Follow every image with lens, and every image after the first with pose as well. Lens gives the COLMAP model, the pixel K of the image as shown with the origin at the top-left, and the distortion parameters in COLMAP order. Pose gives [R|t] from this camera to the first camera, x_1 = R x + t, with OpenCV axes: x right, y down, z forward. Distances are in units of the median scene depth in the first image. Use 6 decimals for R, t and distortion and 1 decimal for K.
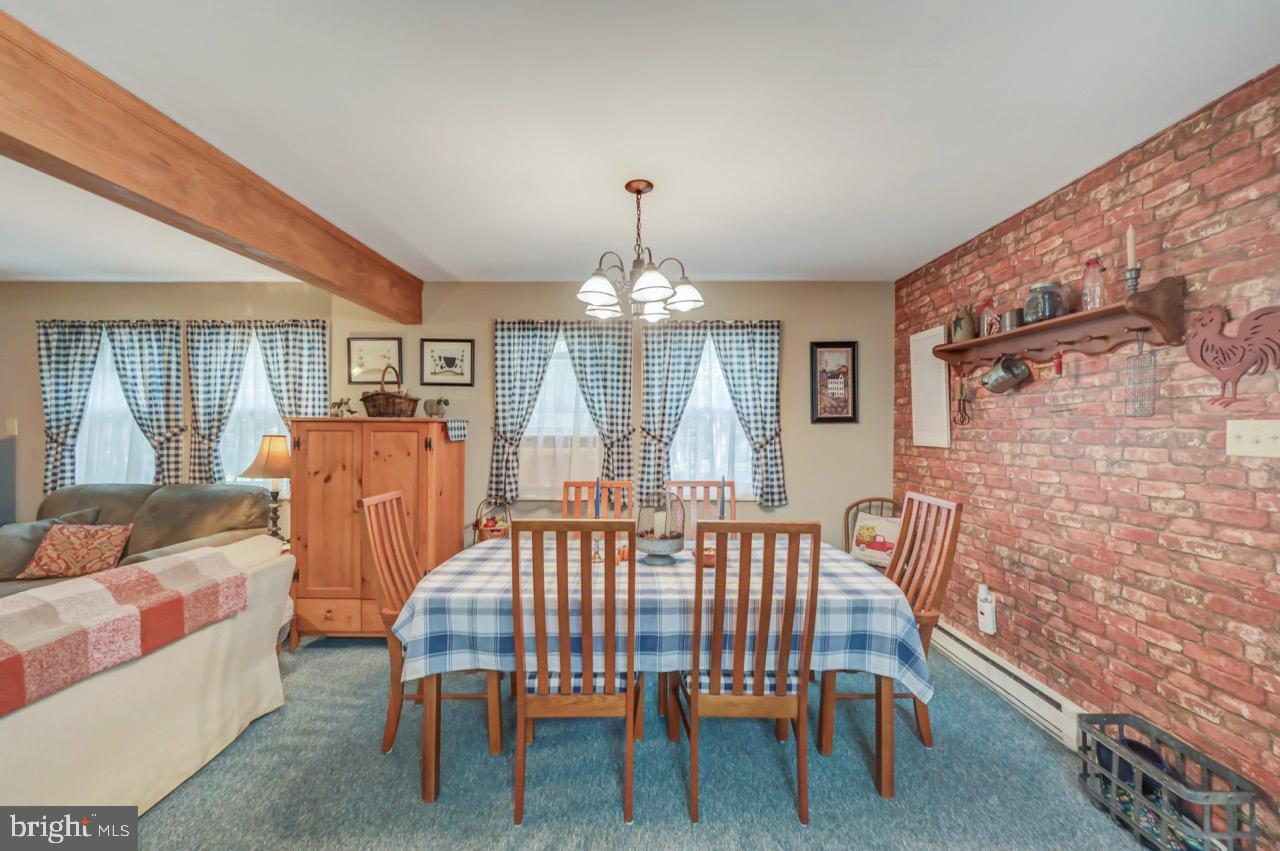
lens RADIAL K [[505.3, 0, 643.1], [0, 505.3, 432.1], [0, 0, 1]] dist [-0.000576, 0.000172]
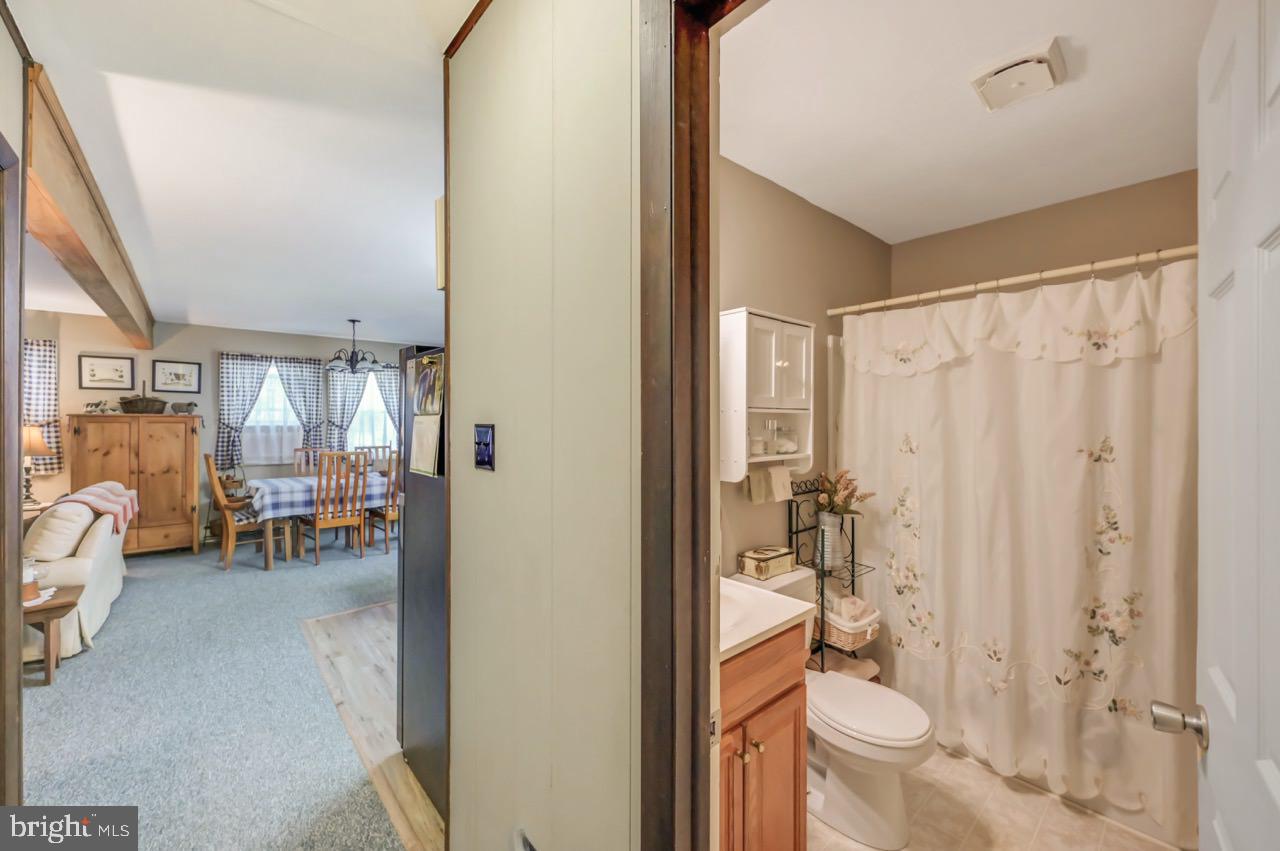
lens RADIAL K [[495.0, 0, 637.2], [0, 495.0, 422.3], [0, 0, 1]] dist [-0.001700, -0.000154]
pose [[0.752613, -0.003051, 0.658456, -0.333149], [0.007060, 0.999969, -0.003436, 0.011136], [-0.658426, 0.007235, 0.752611, -1.013872]]
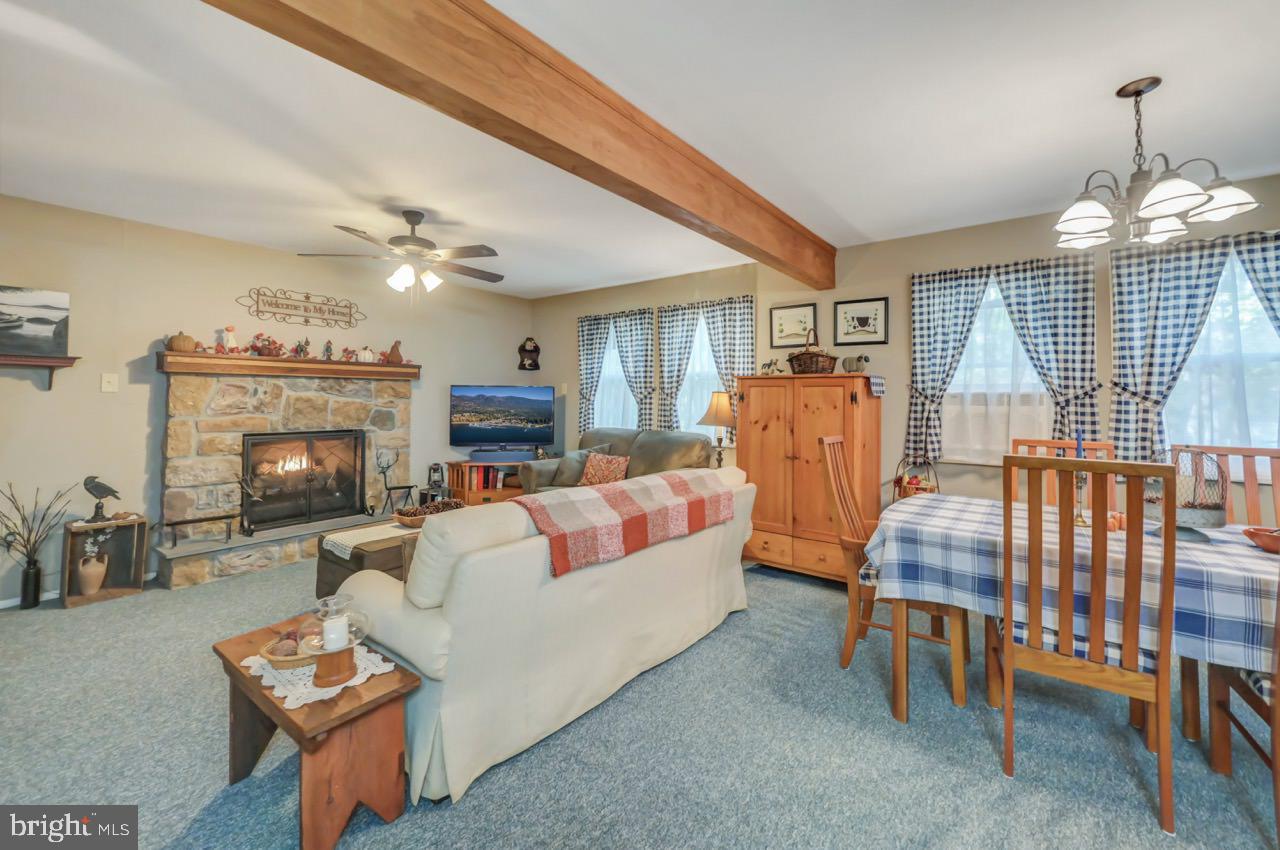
lens RADIAL K [[530.4, 0, 645.8], [0, 530.4, 382.0], [0, 0, 1]] dist [-0.000649, 0.000065]
pose [[0.792930, -0.017391, -0.609065, -0.079526], [-0.012027, 0.998951, -0.044182, 0.037485], [0.609194, 0.042359, 0.791889, -0.119641]]
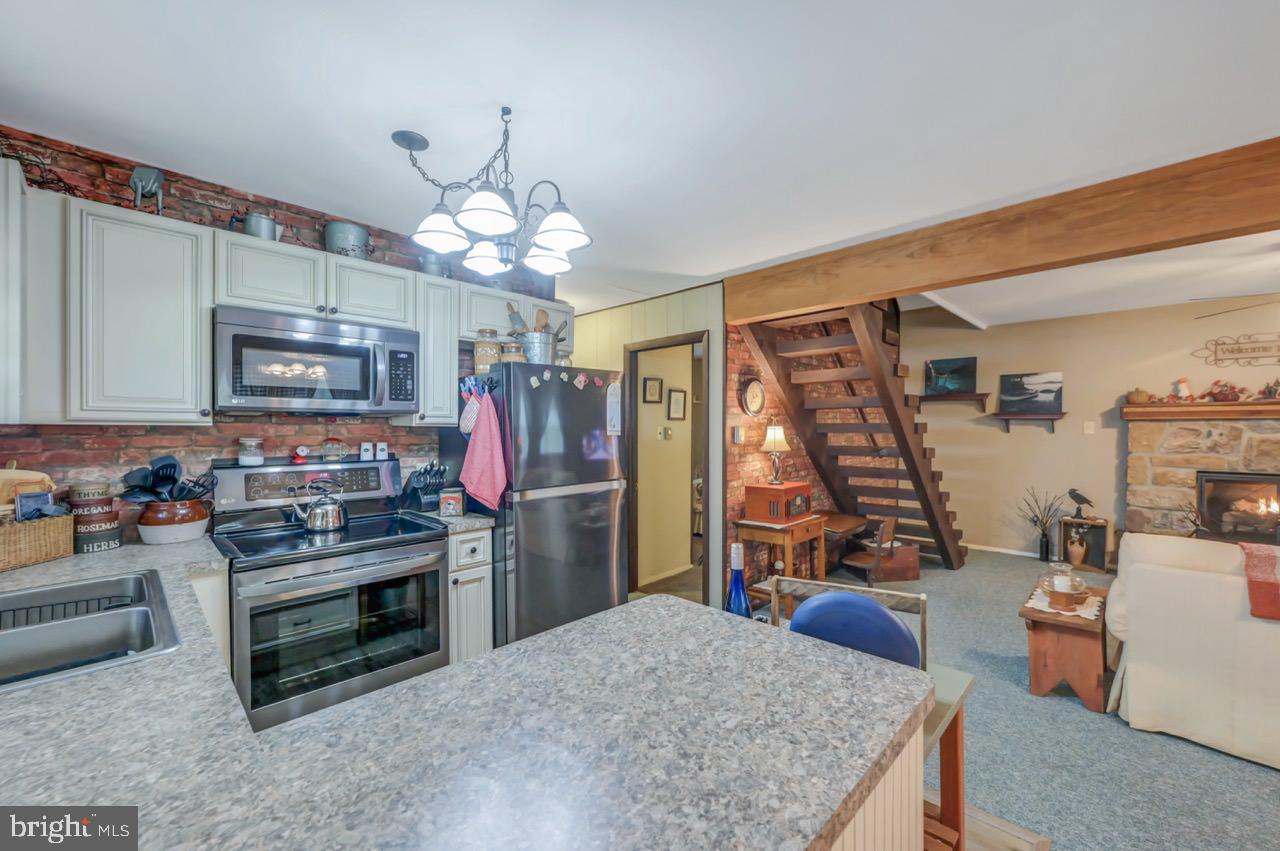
lens RADIAL K [[507.6, 0, 636.6], [0, 507.6, 432.2], [0, 0, 1]] dist [-0.001129, 0.000836]
pose [[-0.705187, 0.008703, -0.708968, 0.365770], [-0.008316, 0.999754, 0.020544, 0.002937], [0.708973, 0.020383, -0.704941, 0.140556]]
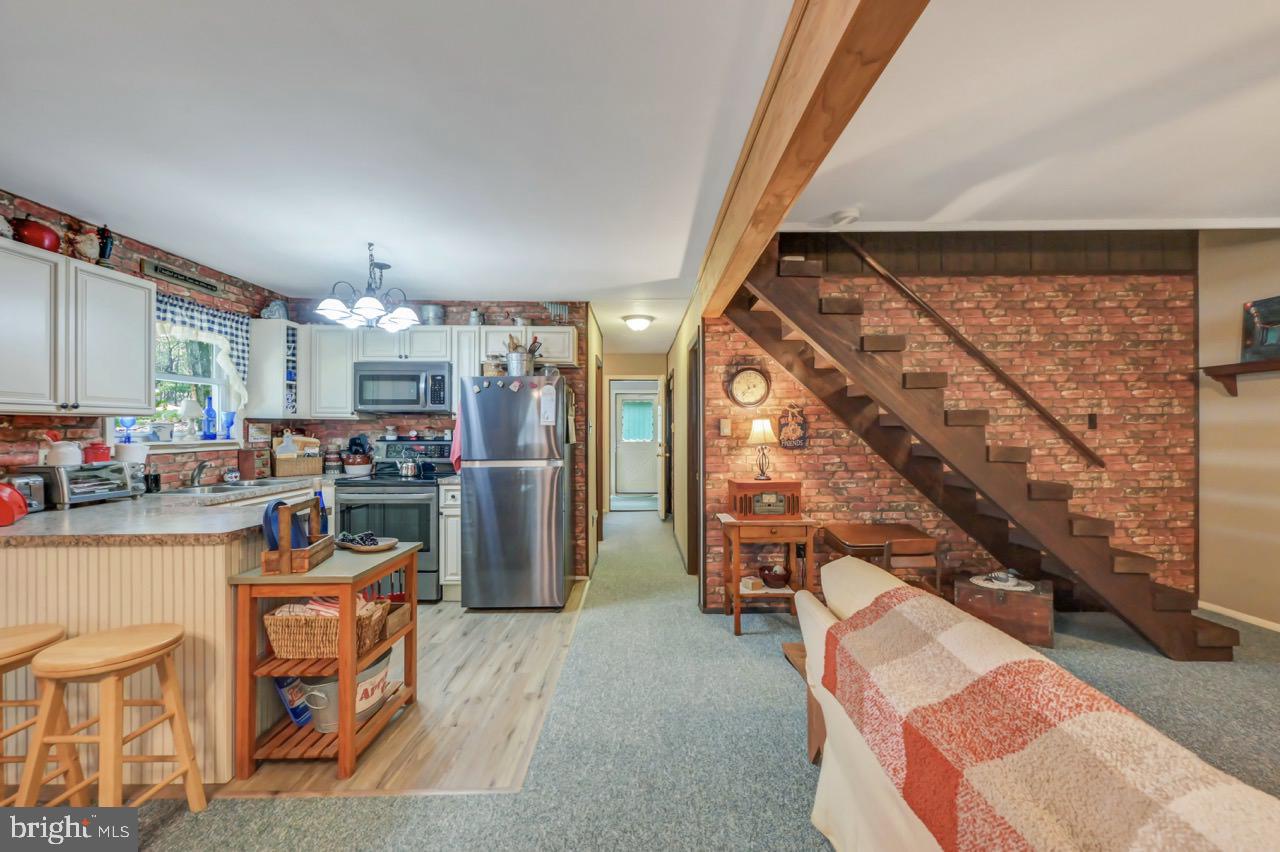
lens RADIAL K [[514.0, 0, 640.1], [0, 514.0, 429.3], [0, 0, 1]] dist [-0.003766, 0.000127]
pose [[-0.999978, 0.000093, 0.006566, -0.324258], [0.000187, 0.999897, 0.014344, 0.016859], [-0.006564, 0.014345, -0.999876, 0.577151]]
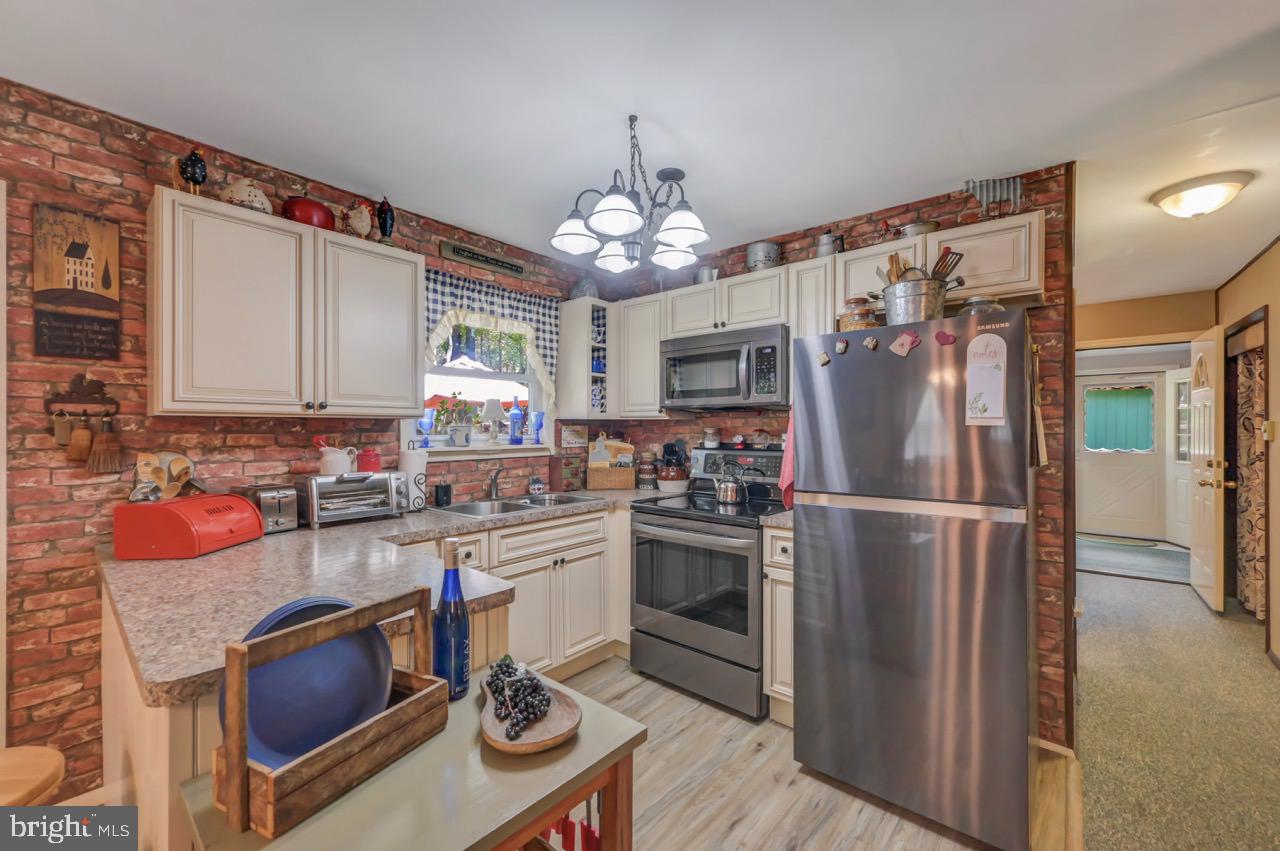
lens RADIAL K [[503.5, 0, 643.0], [0, 503.5, 428.6], [0, 0, 1]] dist [0.000886, -0.000117]
pose [[-0.755038, 0.001519, 0.655679, -0.200657], [0.008577, 0.999935, 0.007560, 0.019558], [-0.655625, 0.011332, -0.755002, 0.094064]]
